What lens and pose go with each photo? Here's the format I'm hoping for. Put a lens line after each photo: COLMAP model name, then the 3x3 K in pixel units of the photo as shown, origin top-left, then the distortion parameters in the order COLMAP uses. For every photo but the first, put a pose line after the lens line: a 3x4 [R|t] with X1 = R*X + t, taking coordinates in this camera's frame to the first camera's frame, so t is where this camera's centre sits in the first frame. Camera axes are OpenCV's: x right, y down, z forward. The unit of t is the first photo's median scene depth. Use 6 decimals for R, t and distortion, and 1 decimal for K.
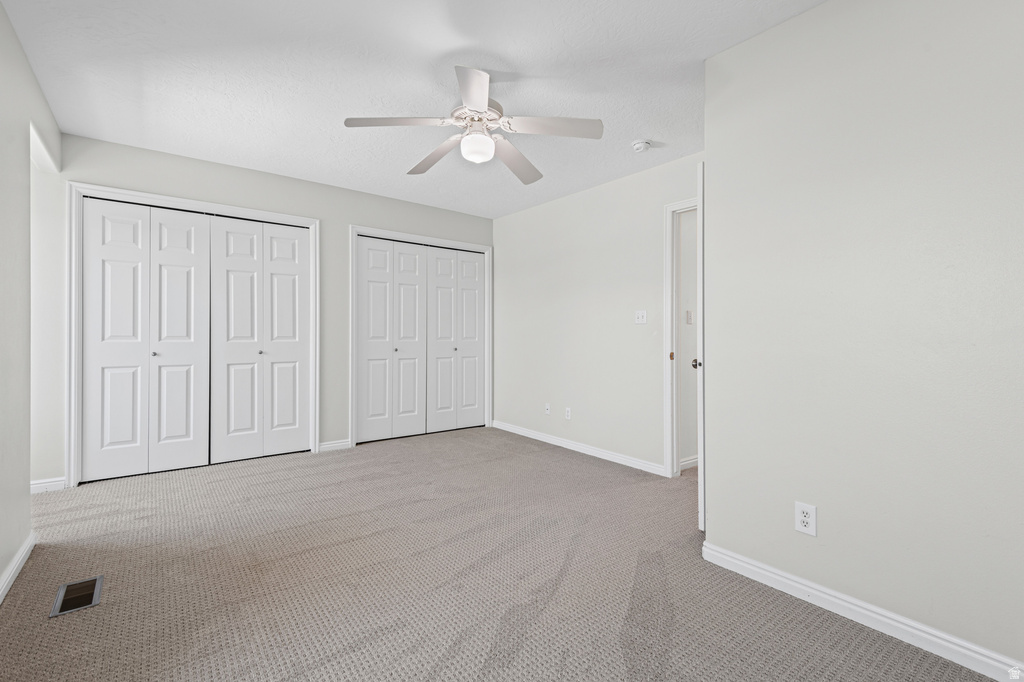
lens RADIAL K [[460.0, 0, 512.0], [0, 460.0, 341.0], [0, 0, 1]] dist [0.018741, -0.000658]
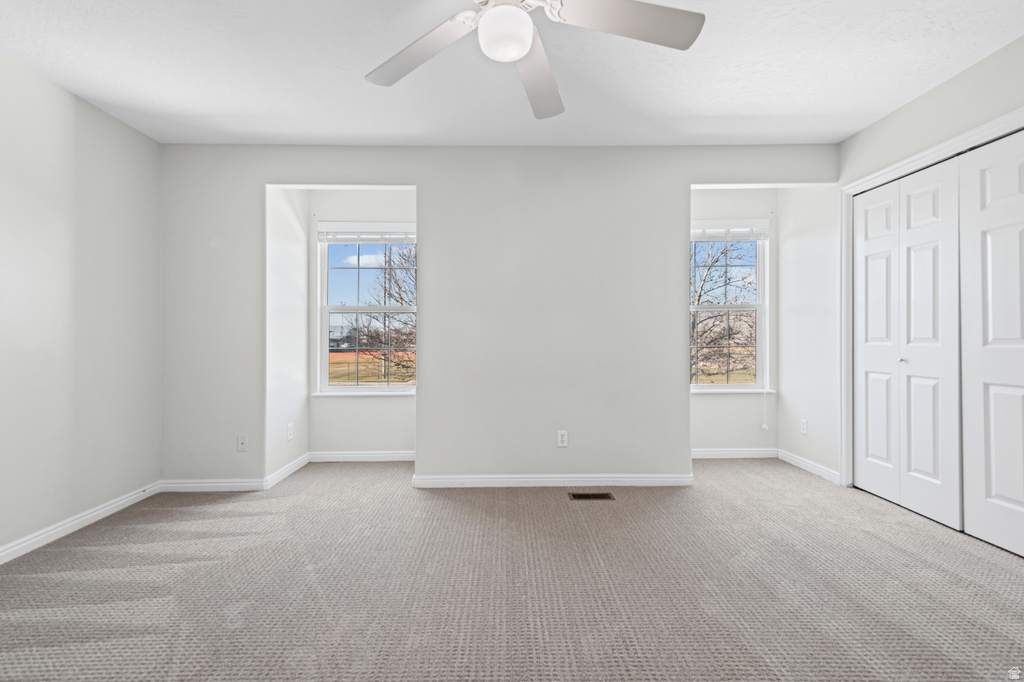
lens RADIAL K [[477.7, 0, 512.0], [0, 477.7, 341.0], [0, 0, 1]] dist [0.001765, 0.000121]
pose [[-0.601645, 0.000837, -0.798763, 0.297507], [-0.014973, 0.999812, 0.012326, -0.004941], [0.798623, 0.019376, -0.601520, 0.954087]]
